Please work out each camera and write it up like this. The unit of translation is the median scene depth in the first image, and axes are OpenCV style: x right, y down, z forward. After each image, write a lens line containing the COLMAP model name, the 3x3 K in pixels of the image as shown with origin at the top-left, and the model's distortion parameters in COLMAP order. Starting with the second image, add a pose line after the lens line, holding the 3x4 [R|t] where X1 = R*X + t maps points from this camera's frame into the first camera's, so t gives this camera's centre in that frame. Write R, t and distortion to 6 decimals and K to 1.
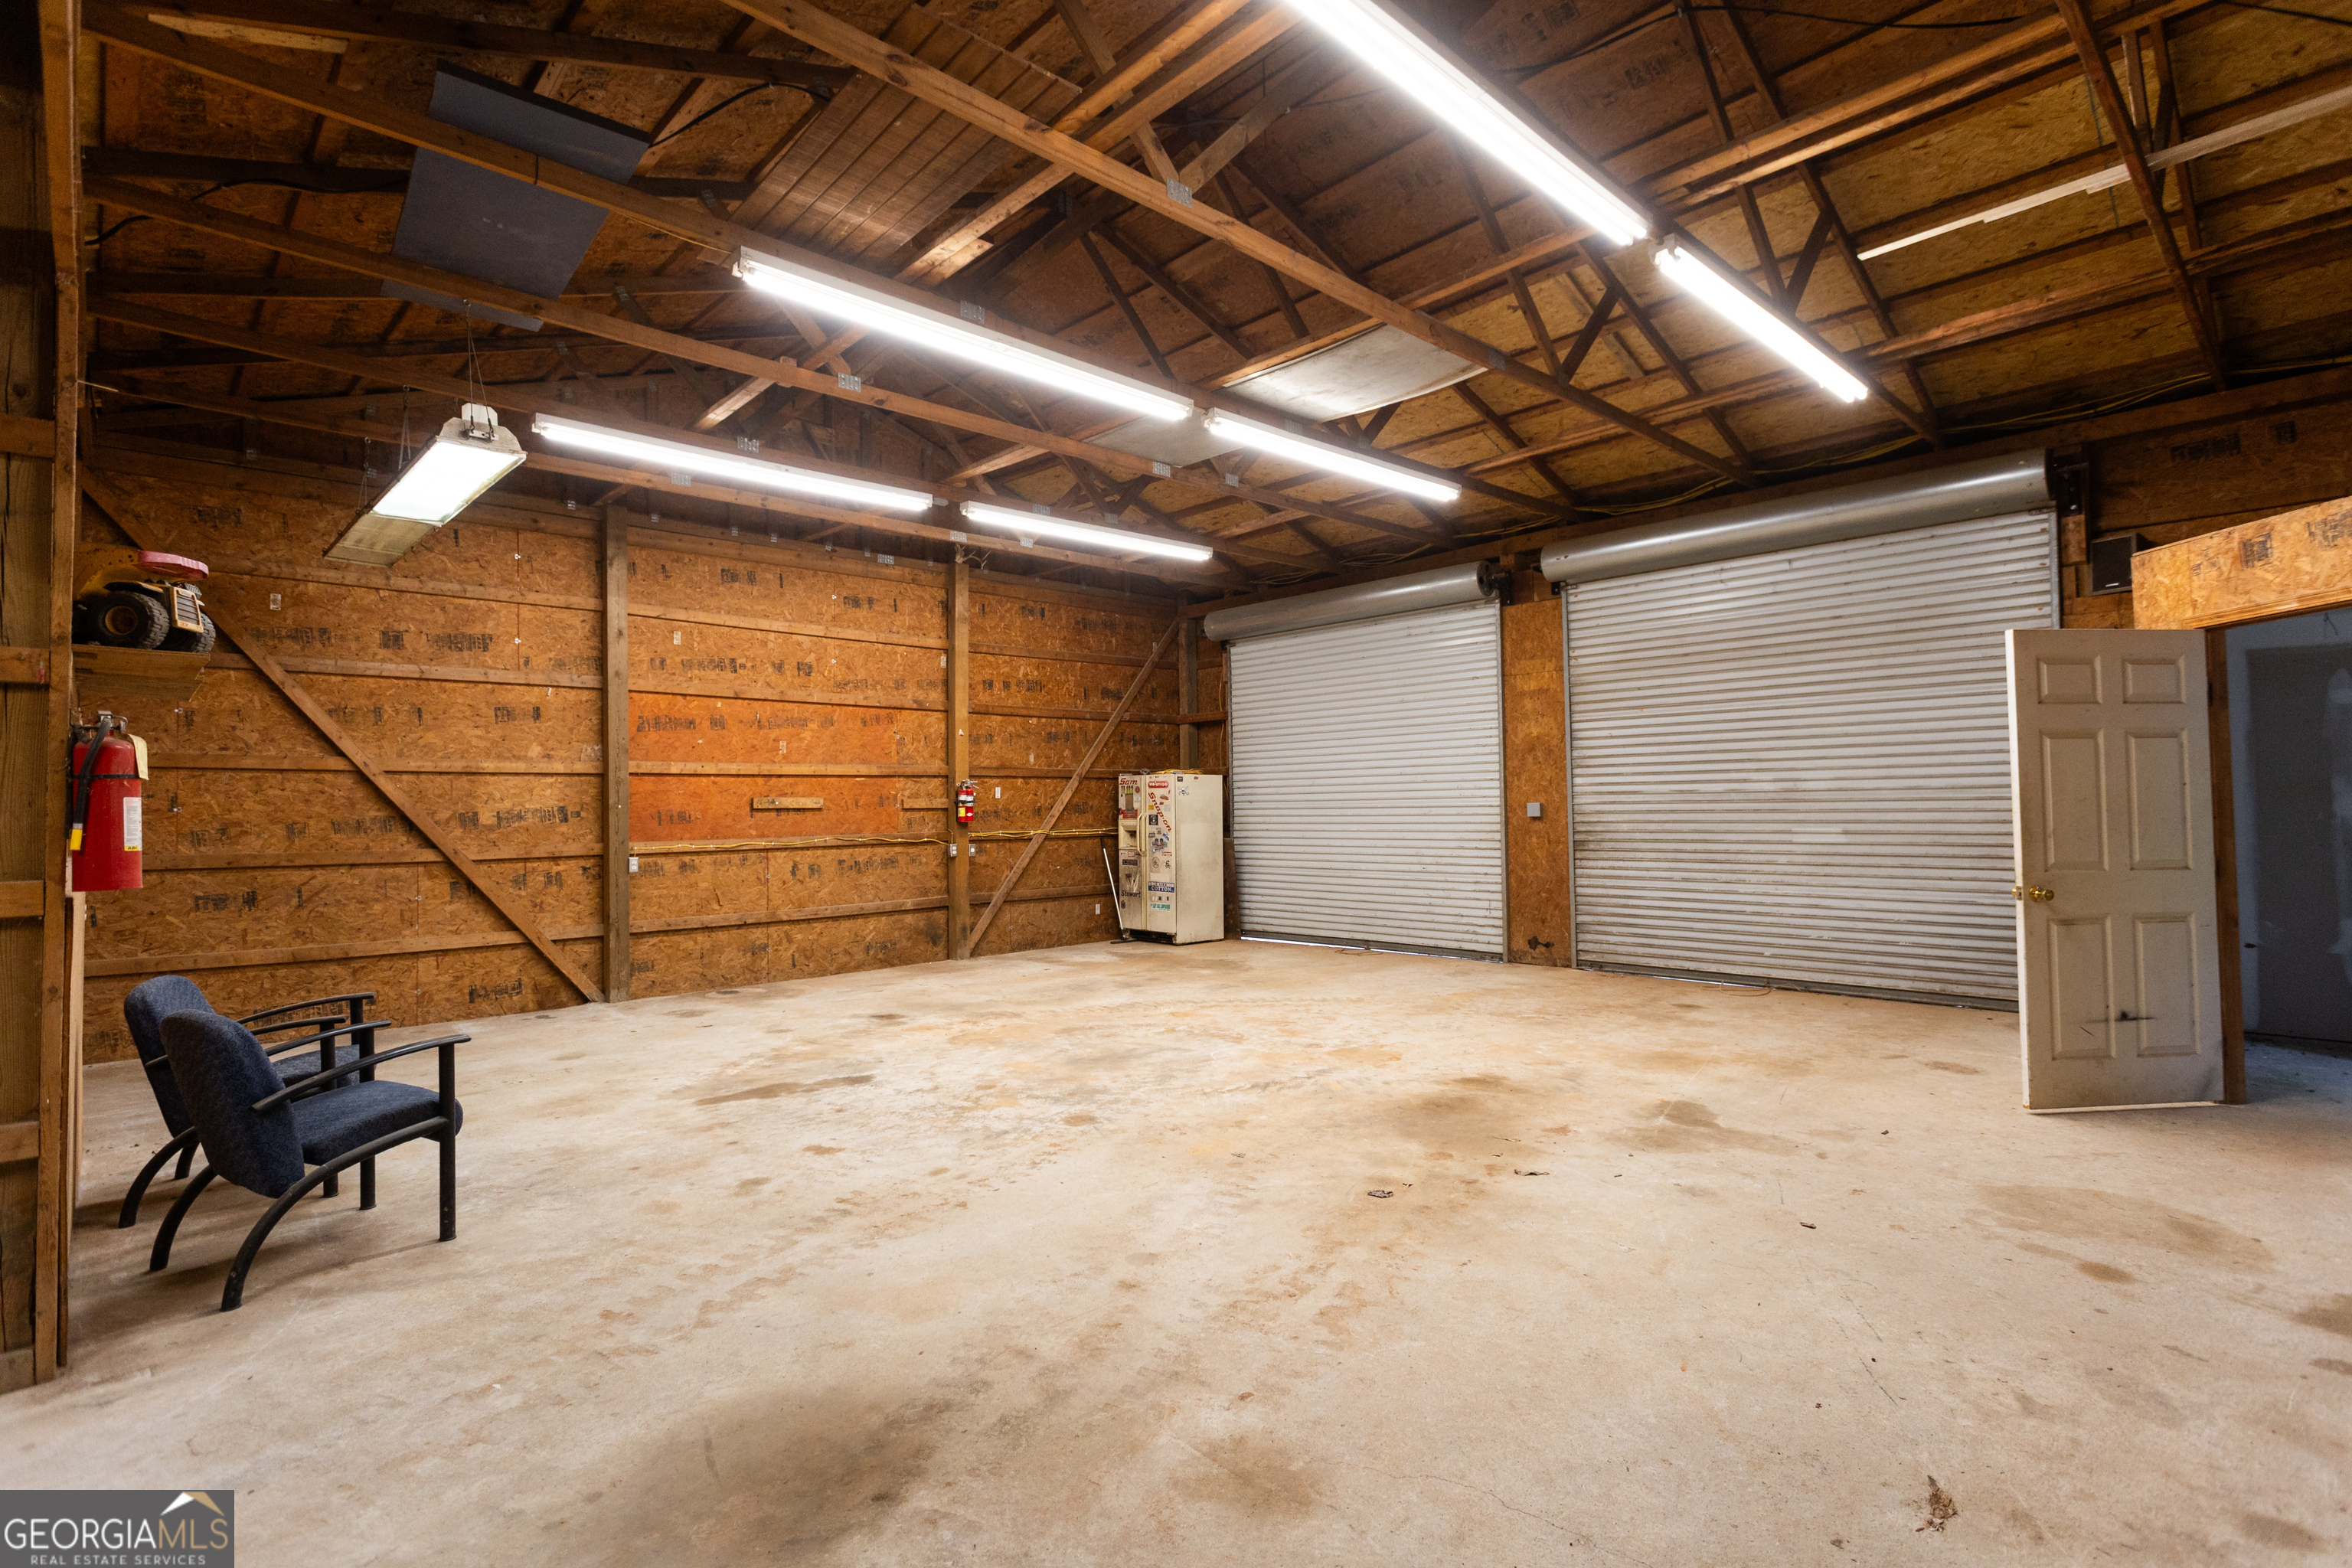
lens RADIAL K [[1123.2, 0, 1216.7], [0, 1123.2, 781.1], [0, 0, 1]] dist [0.001042, 0.001282]
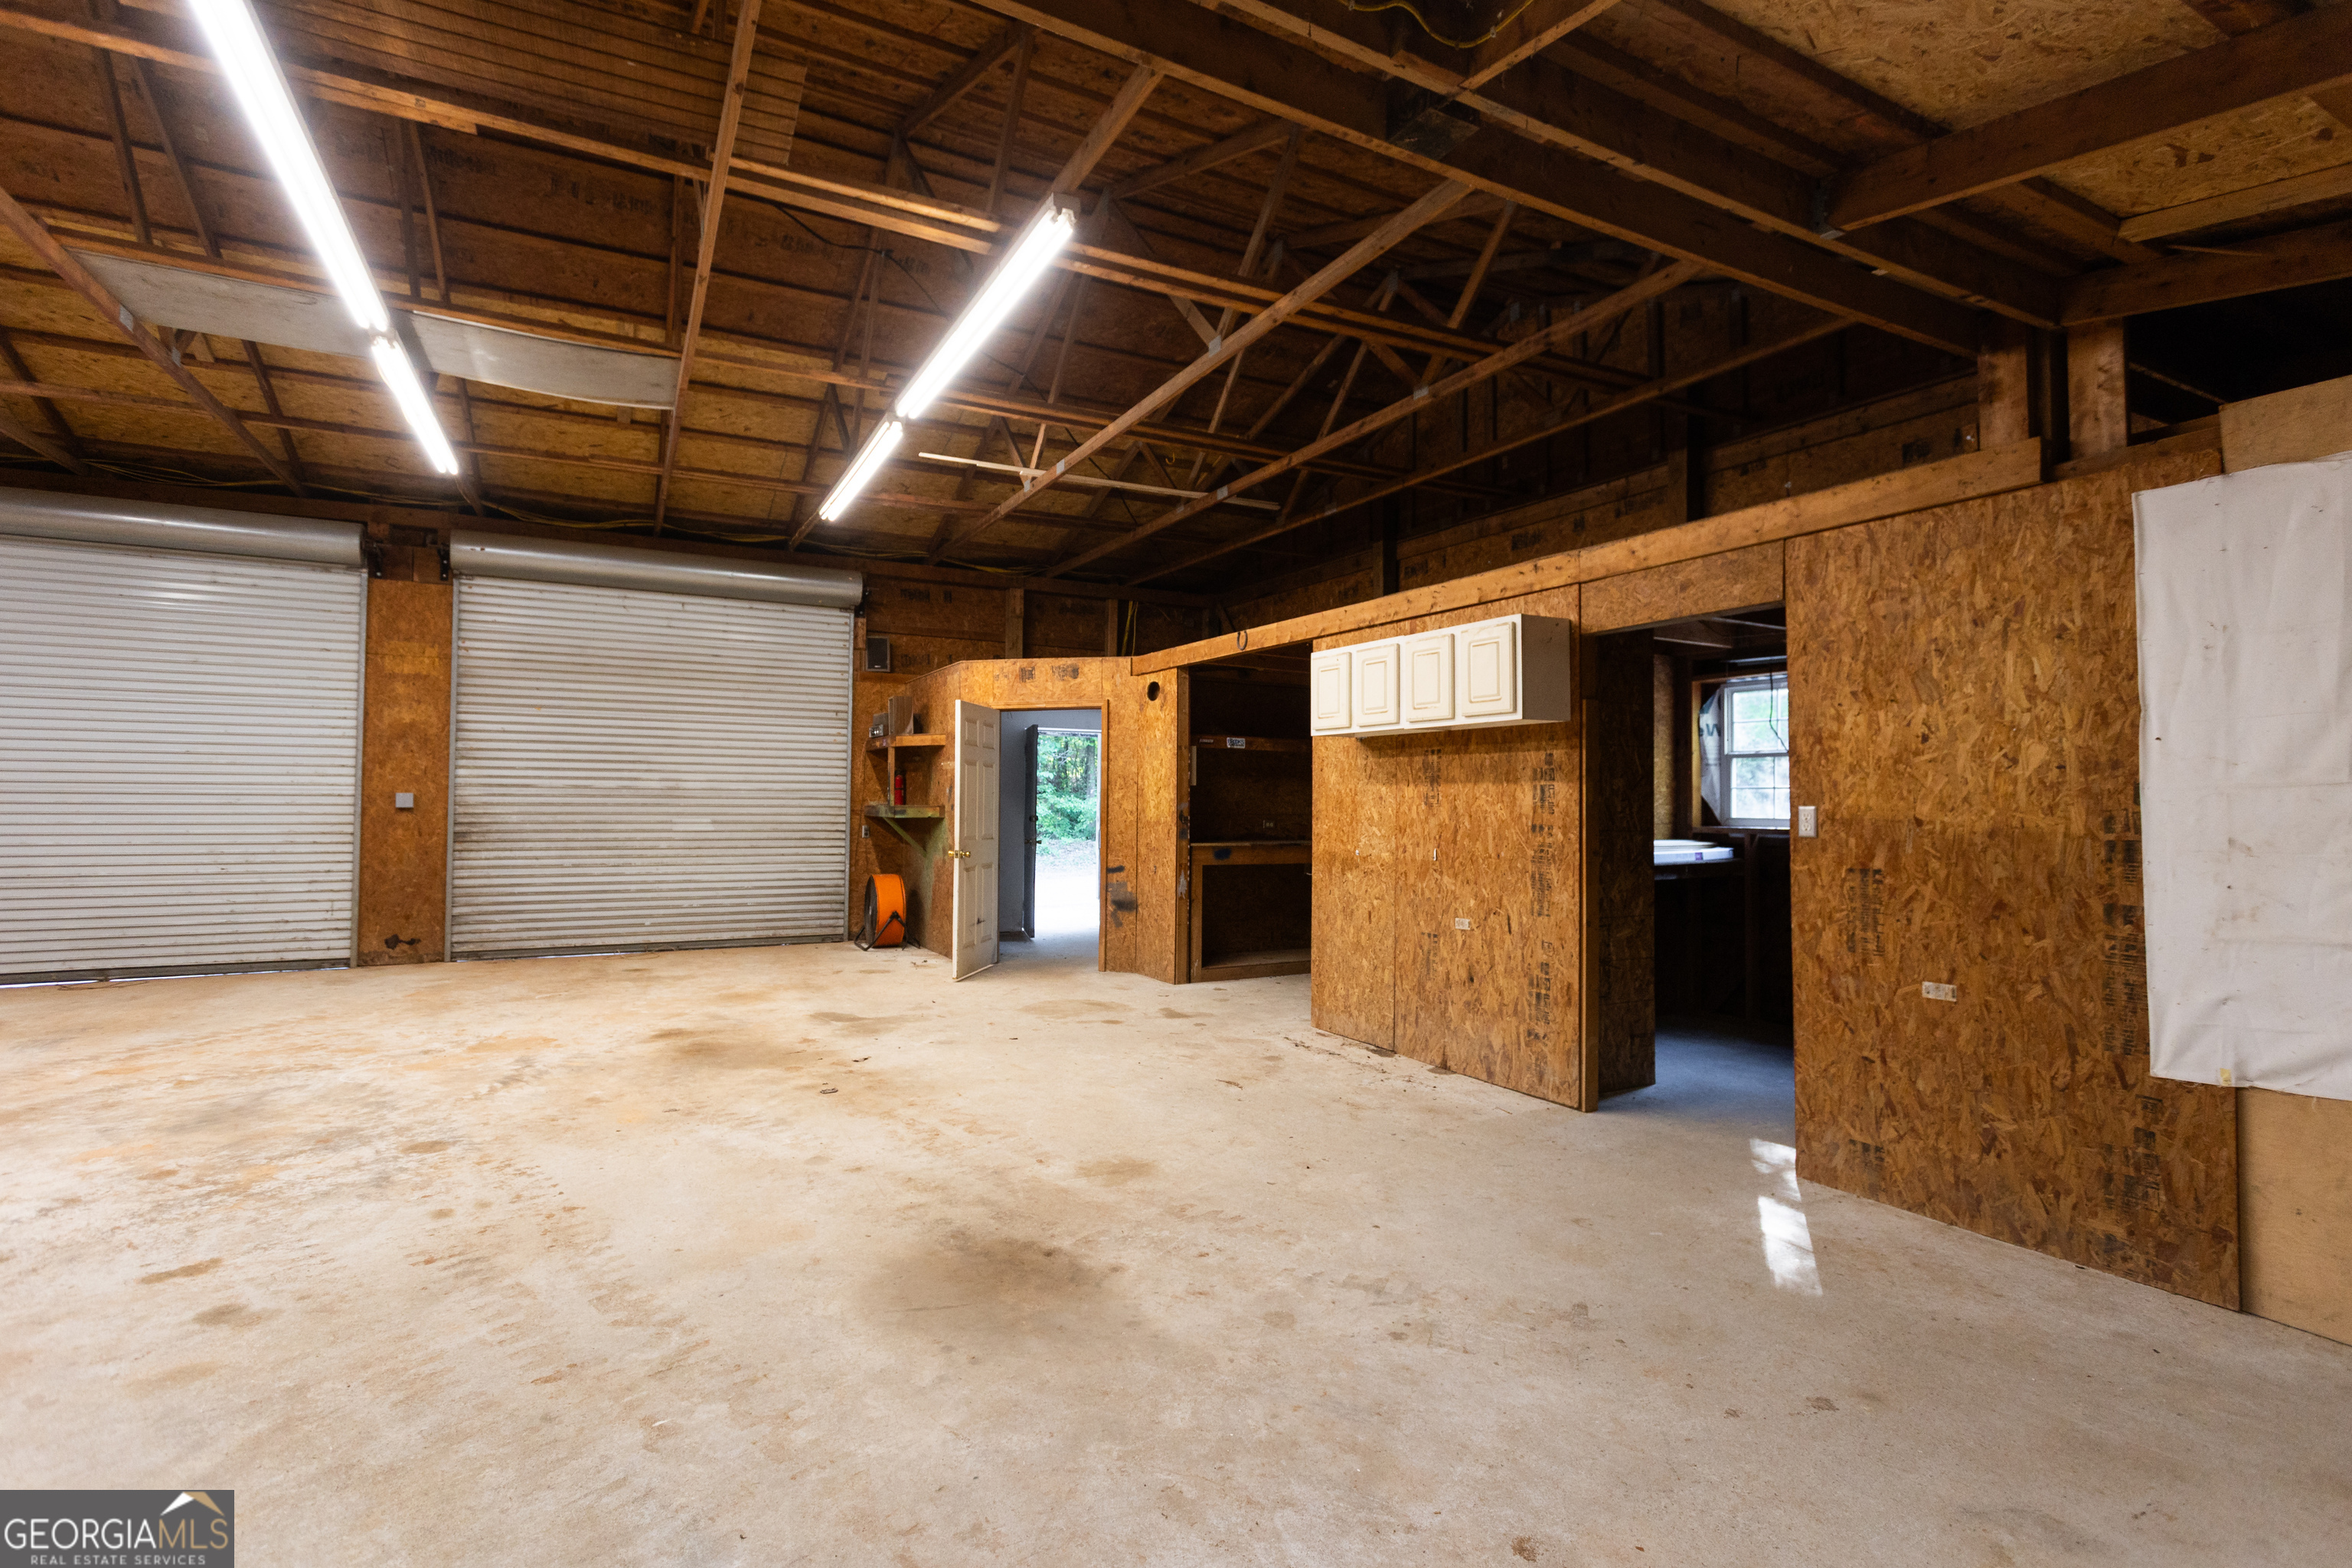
lens RADIAL K [[1123.2, 0, 1172.2], [0, 1123.2, 780.9], [0, 0, 1]] dist [0.001042, 0.001282]
pose [[0.260940, 0.036173, 0.964677, -0.962142], [-0.034192, 0.999017, -0.028212, 0.028572], [-0.964749, -0.025623, 0.261921, 0.265703]]
